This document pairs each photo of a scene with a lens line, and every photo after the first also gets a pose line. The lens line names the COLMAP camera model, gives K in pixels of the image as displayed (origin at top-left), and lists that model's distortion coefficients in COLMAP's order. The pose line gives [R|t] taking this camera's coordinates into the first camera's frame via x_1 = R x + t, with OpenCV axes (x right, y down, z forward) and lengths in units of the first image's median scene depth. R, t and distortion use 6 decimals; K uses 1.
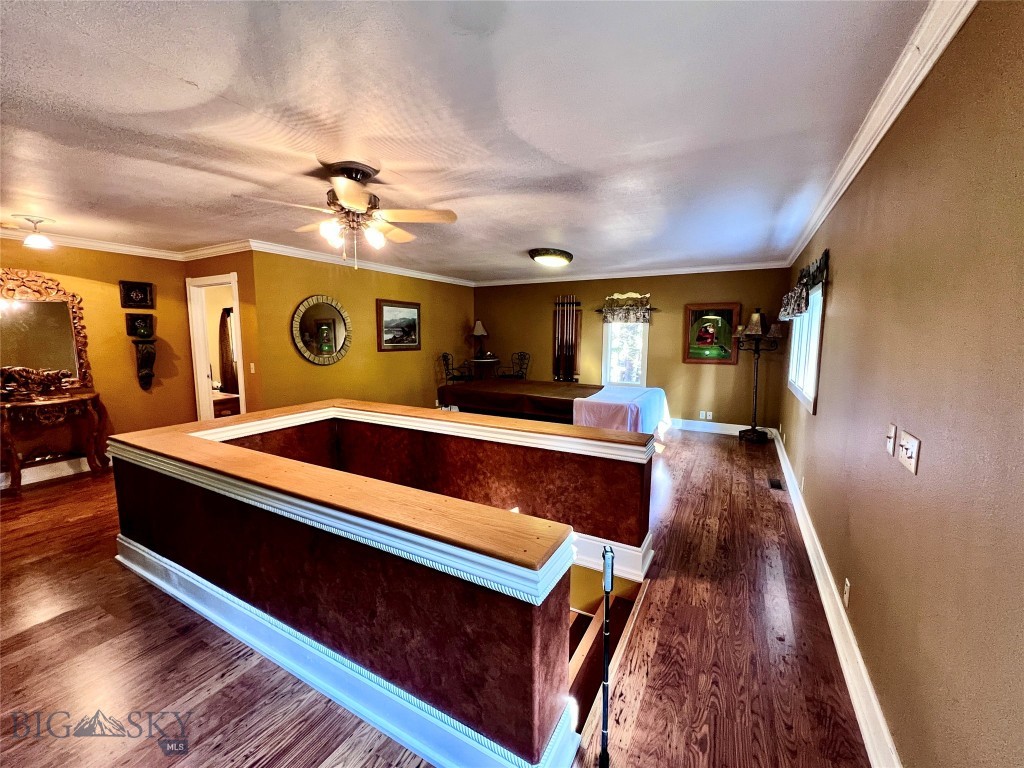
lens RADIAL K [[408.4, 0, 509.5], [0, 408.4, 382.6], [0, 0, 1]] dist [-0.002658, 0.000245]
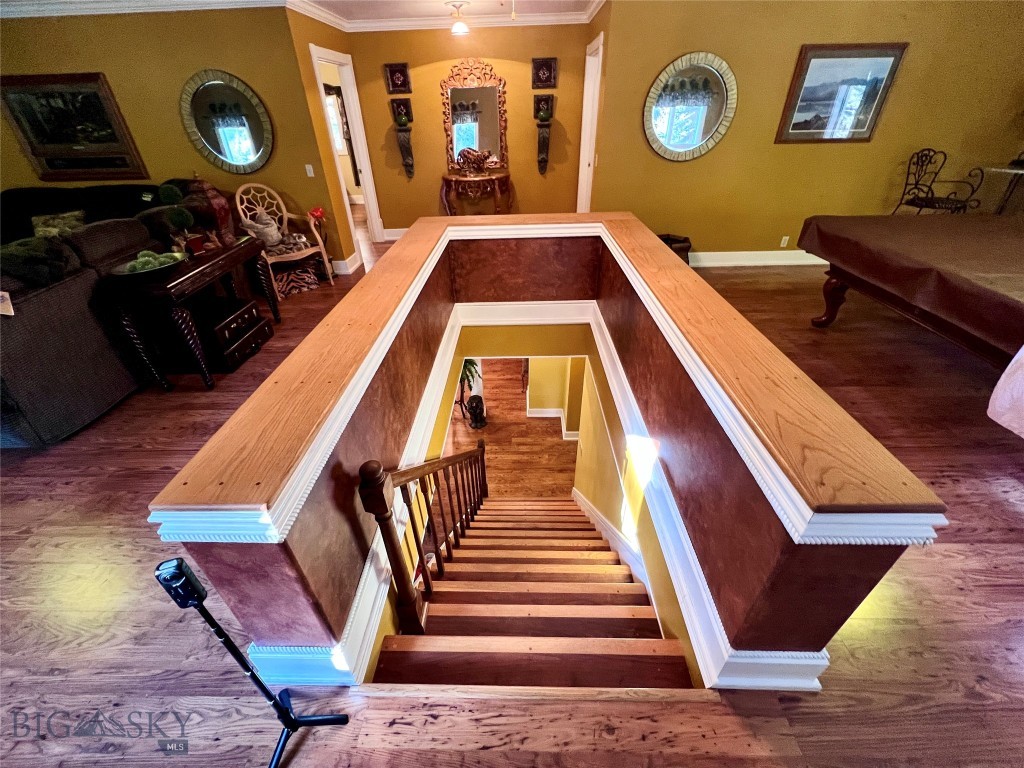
lens RADIAL K [[408.4, 0, 509.5], [0, 408.4, 382.6], [0, 0, 1]] dist [-0.002658, 0.000245]
pose [[0.474407, 0.477445, -0.739584, 0.217114], [-0.081484, 0.860354, 0.503141, -0.052812], [0.876526, -0.178429, 0.447063, 0.324807]]
